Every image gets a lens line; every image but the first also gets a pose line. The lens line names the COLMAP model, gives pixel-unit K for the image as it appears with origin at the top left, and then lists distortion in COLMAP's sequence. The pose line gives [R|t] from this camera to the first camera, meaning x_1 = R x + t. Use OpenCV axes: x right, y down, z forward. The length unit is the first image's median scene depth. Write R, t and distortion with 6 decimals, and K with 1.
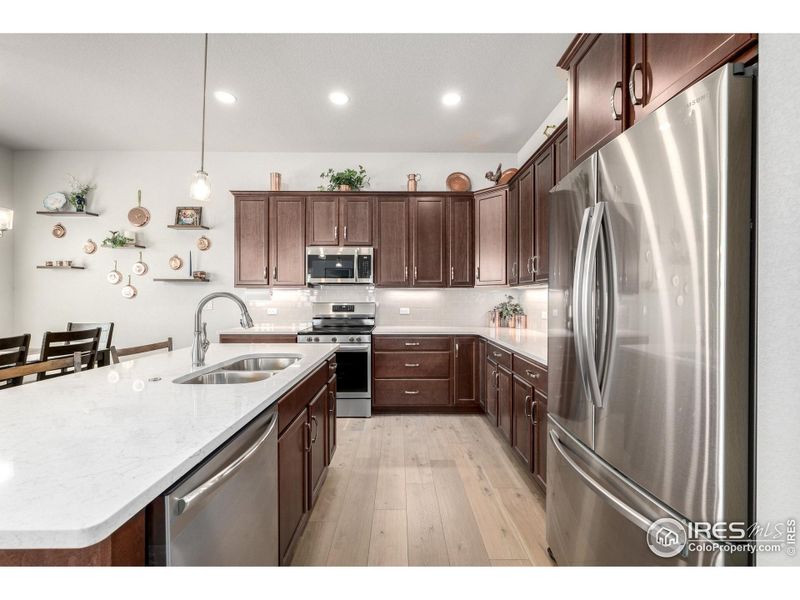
lens RADIAL K [[334.9, 0, 401.2], [0, 334.9, 298.7], [0, 0, 1]] dist [0.002003, -0.000010]
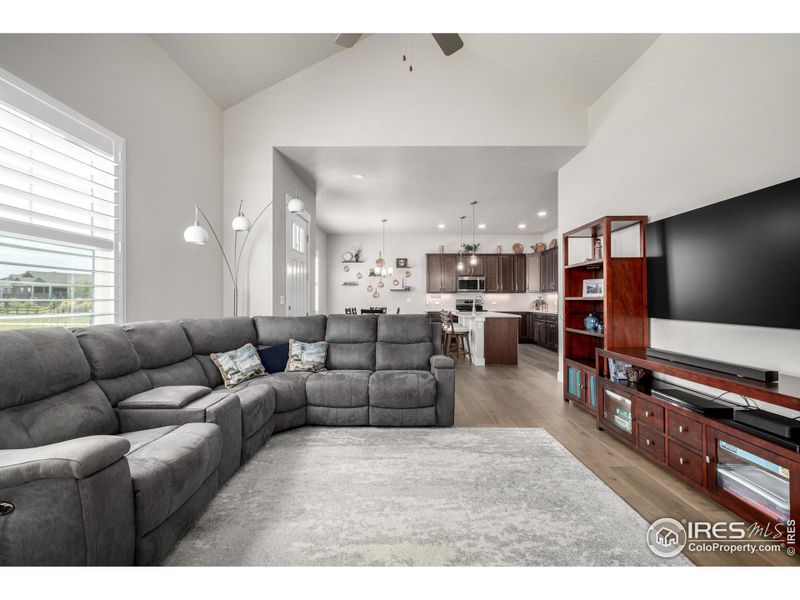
lens RADIAL K [[334.9, 0, 401.2], [0, 334.9, 298.7], [0, 0, 1]] dist [0.002003, -0.000010]
pose [[0.999987, -0.000136, -0.005129, -0.673663], [0.000086, 0.999952, -0.009782, 0.030378], [0.005130, 0.009781, 0.999939, -1.433045]]
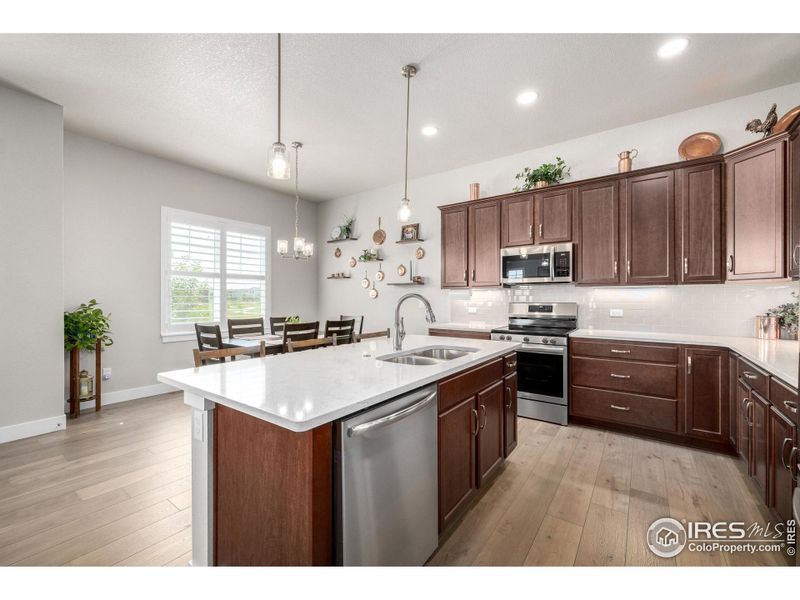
lens RADIAL K [[334.9, 0, 401.2], [0, 334.9, 298.7], [0, 0, 1]] dist [0.002003, -0.000010]
pose [[0.805106, -0.000984, -0.593131, 0.082548], [0.001055, 0.999999, -0.000227, 0.000128], [0.593131, -0.000443, 0.805106, -0.020672]]
